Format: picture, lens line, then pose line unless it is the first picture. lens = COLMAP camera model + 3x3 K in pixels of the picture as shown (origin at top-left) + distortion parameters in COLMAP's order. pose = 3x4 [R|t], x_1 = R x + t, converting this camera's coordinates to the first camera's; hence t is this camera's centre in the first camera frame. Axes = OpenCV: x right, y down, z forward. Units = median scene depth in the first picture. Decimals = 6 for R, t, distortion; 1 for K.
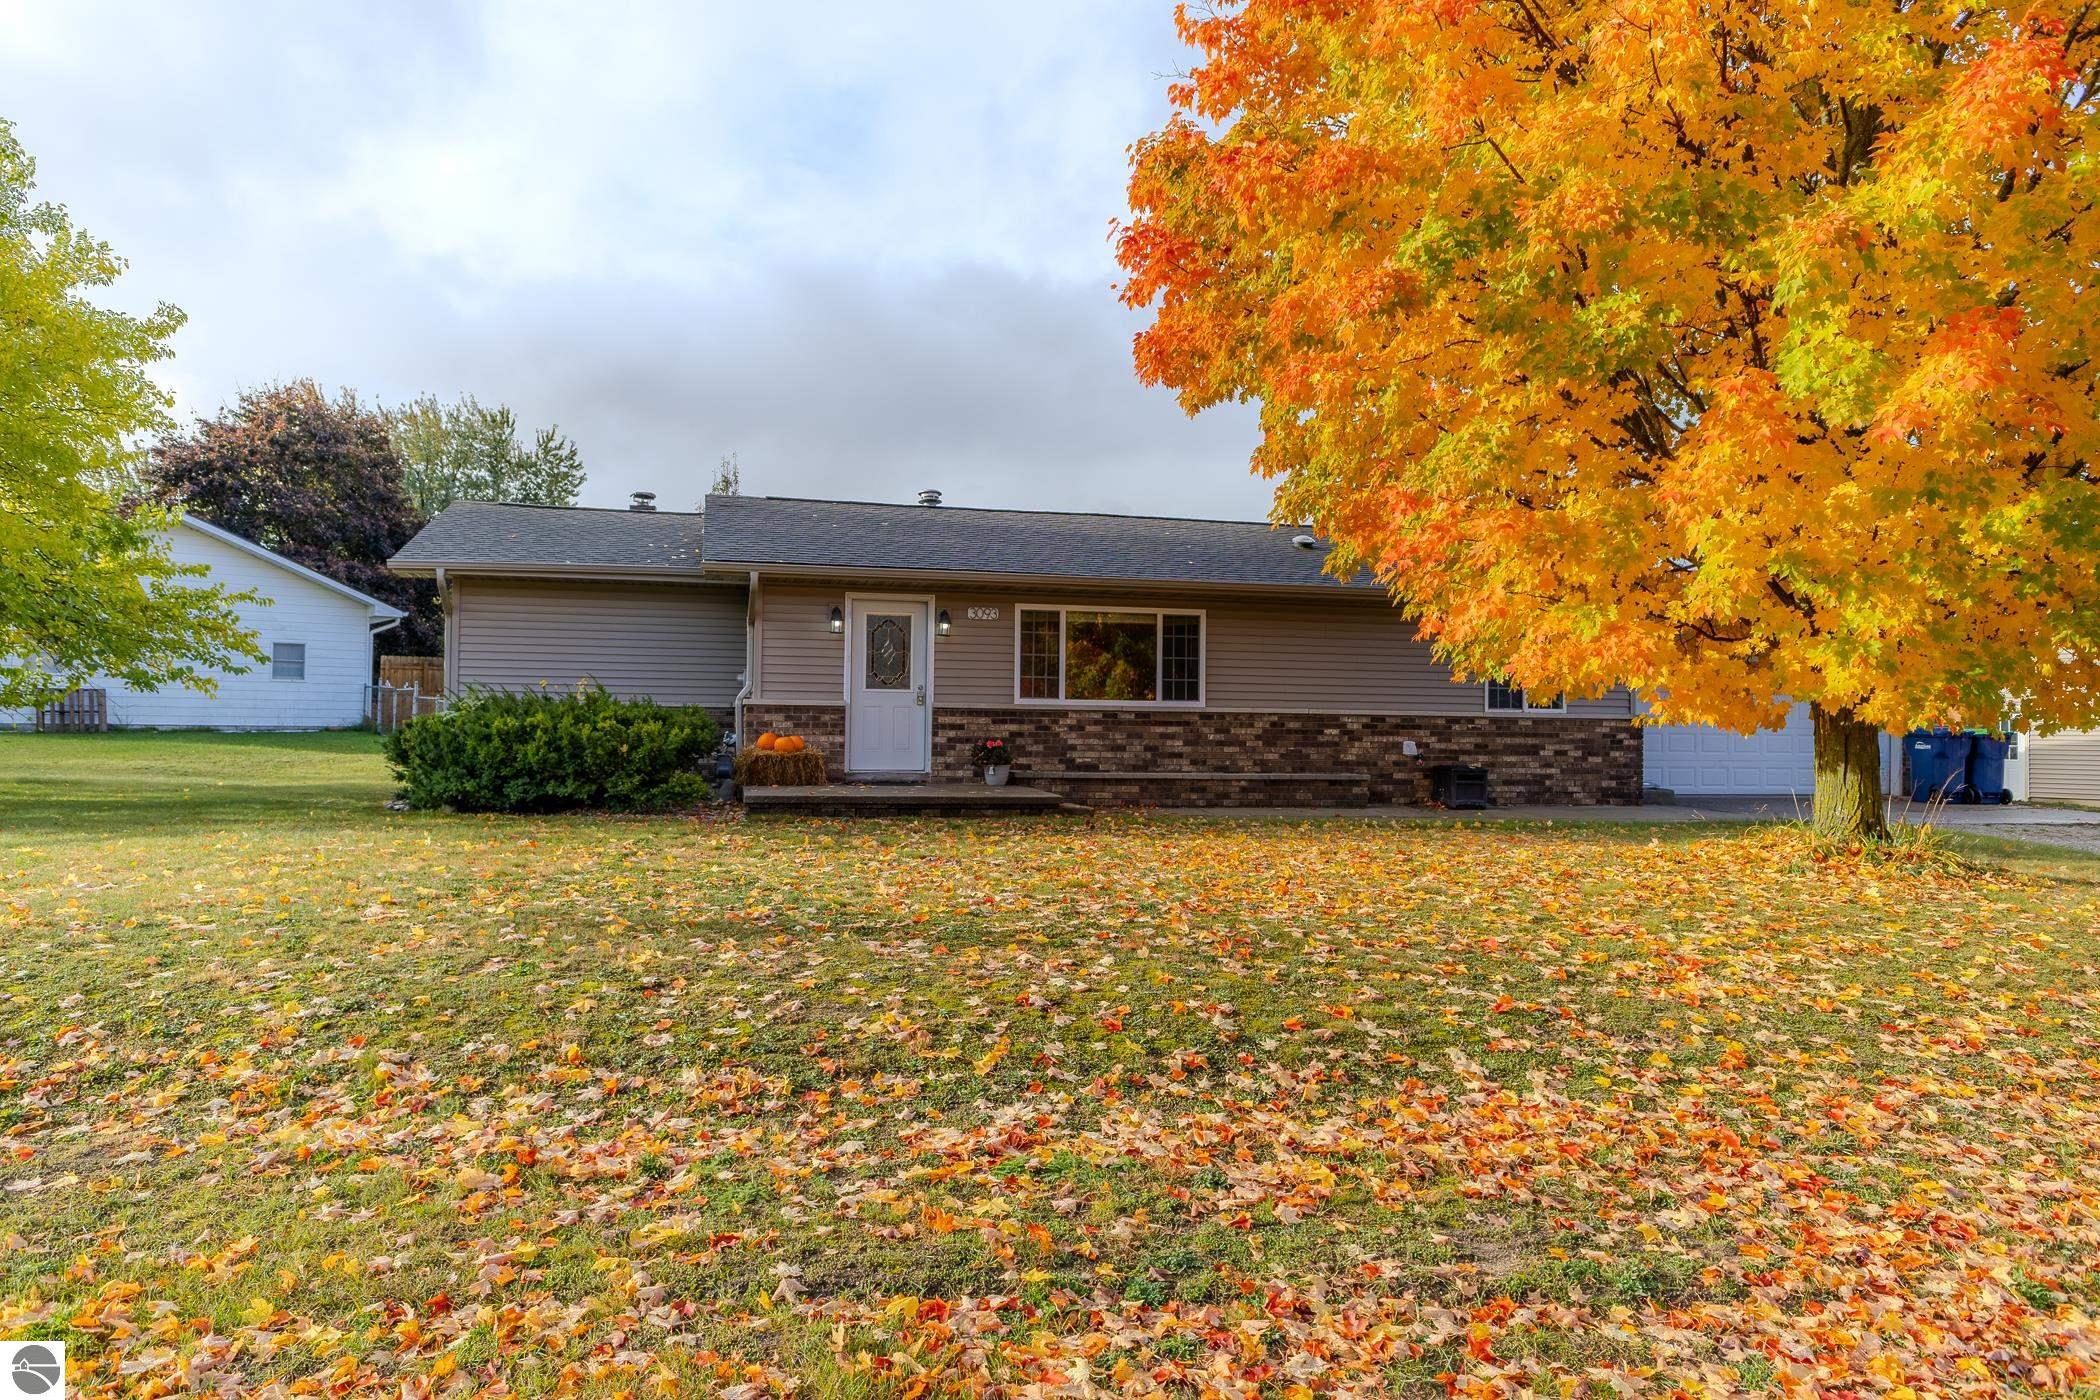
lens RADIAL K [[1403.7, 0, 1051.3], [0, 1403.7, 713.7], [0, 0, 1]] dist [-0.000639, 0.000666]
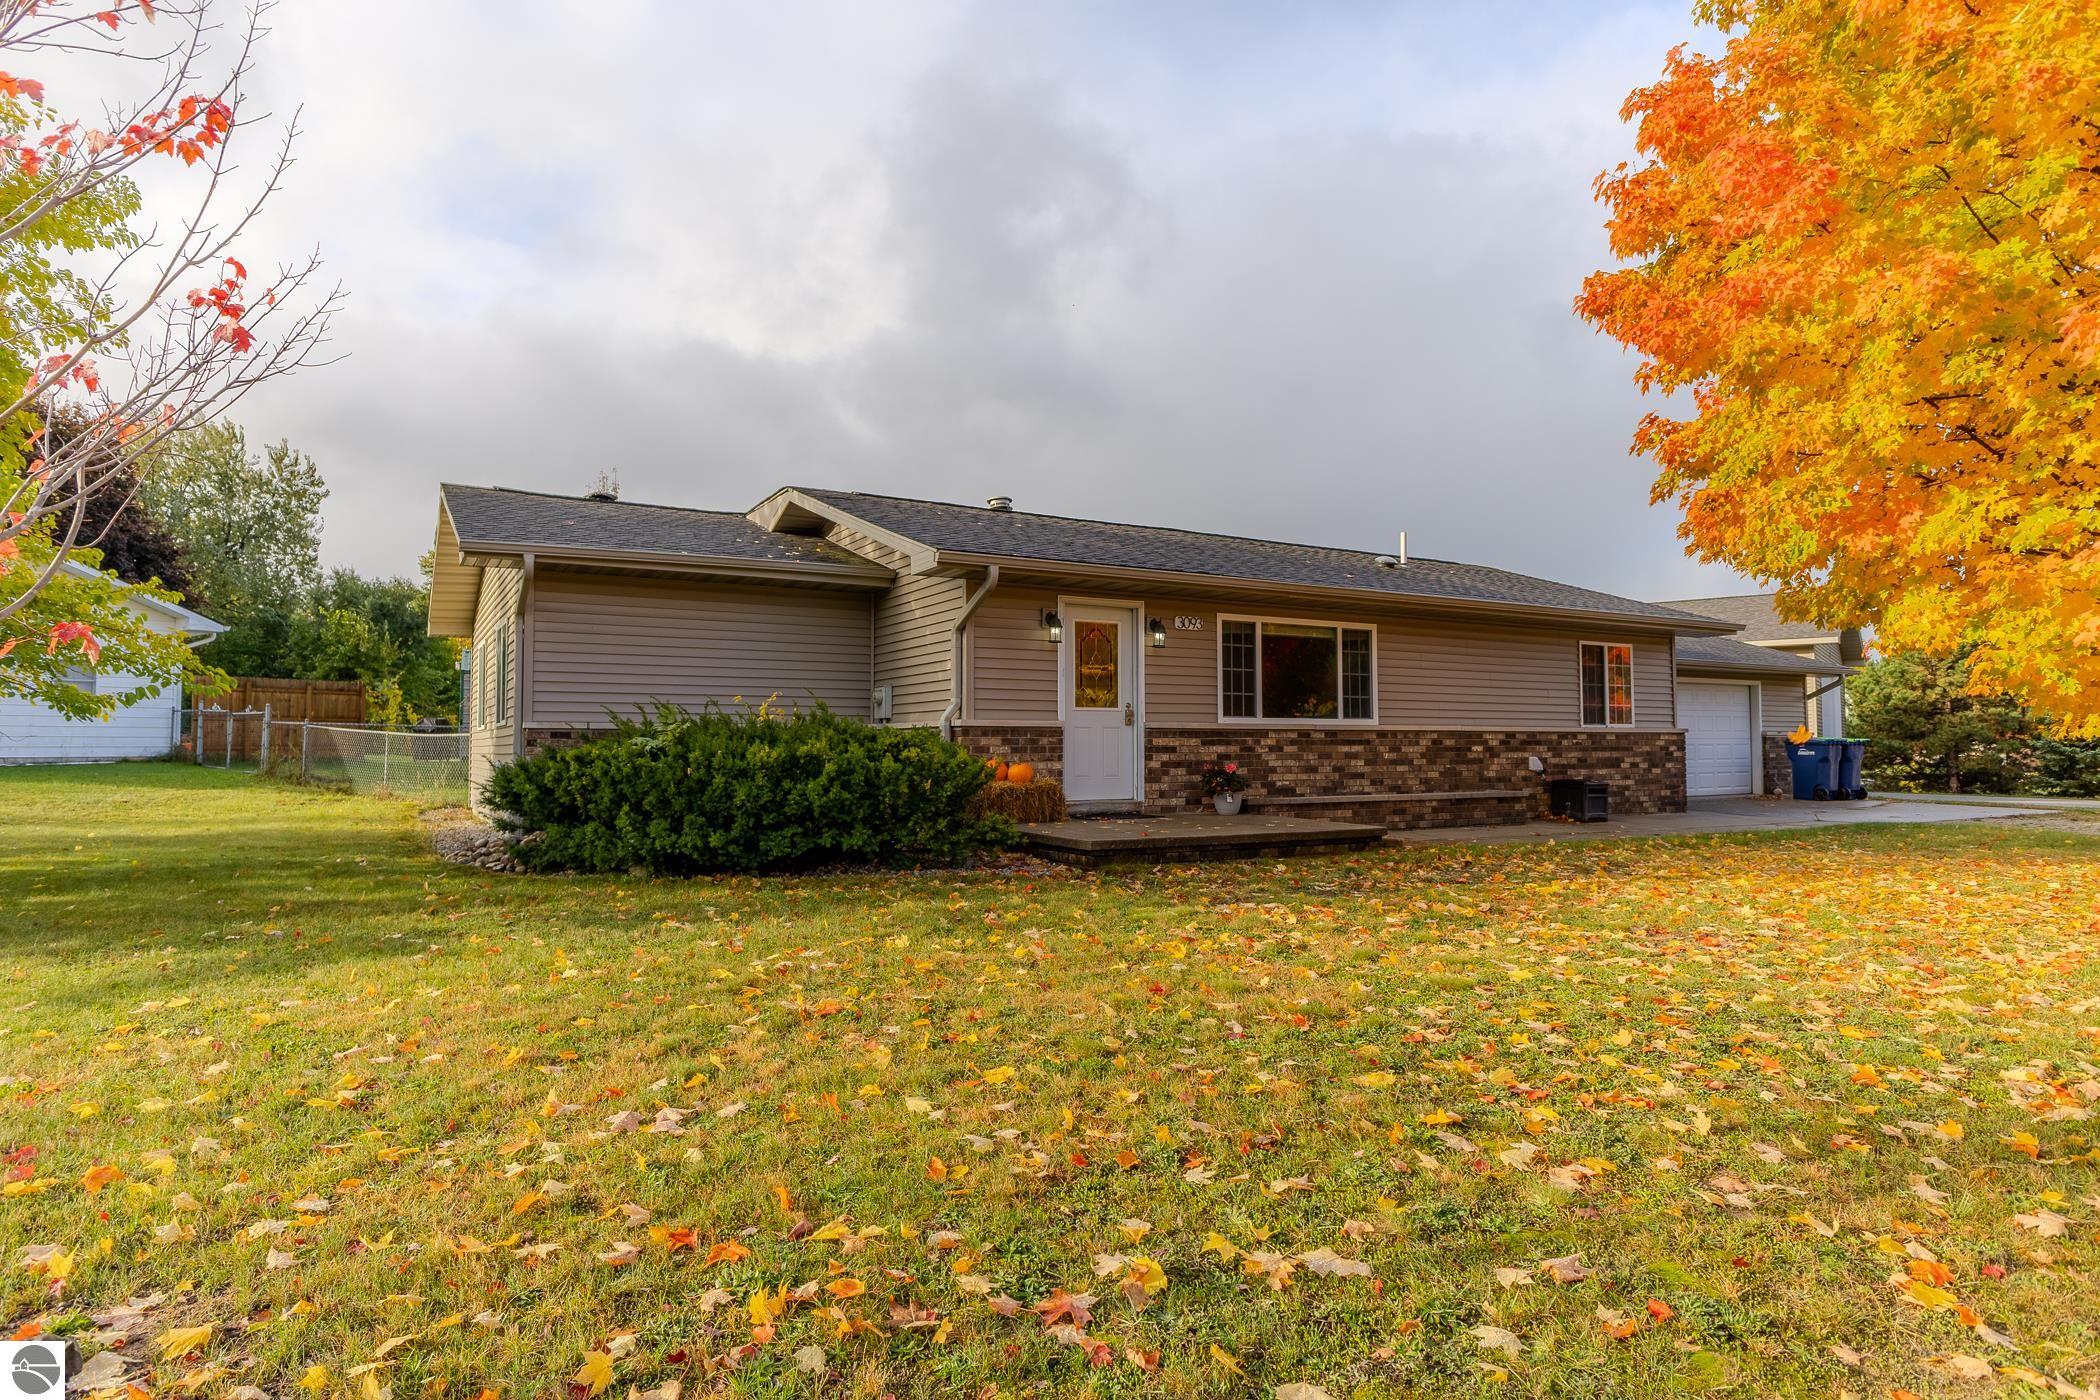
lens RADIAL K [[1208.3, 0, 1051.3], [0, 1208.3, 704.1], [0, 0, 1]] dist [-0.045657, -0.002158]
pose [[0.956689, -0.003420, 0.291093, -0.353221], [0.010220, 0.999709, -0.021844, -0.003320], [-0.290934, 0.023873, 0.956445, 0.282090]]
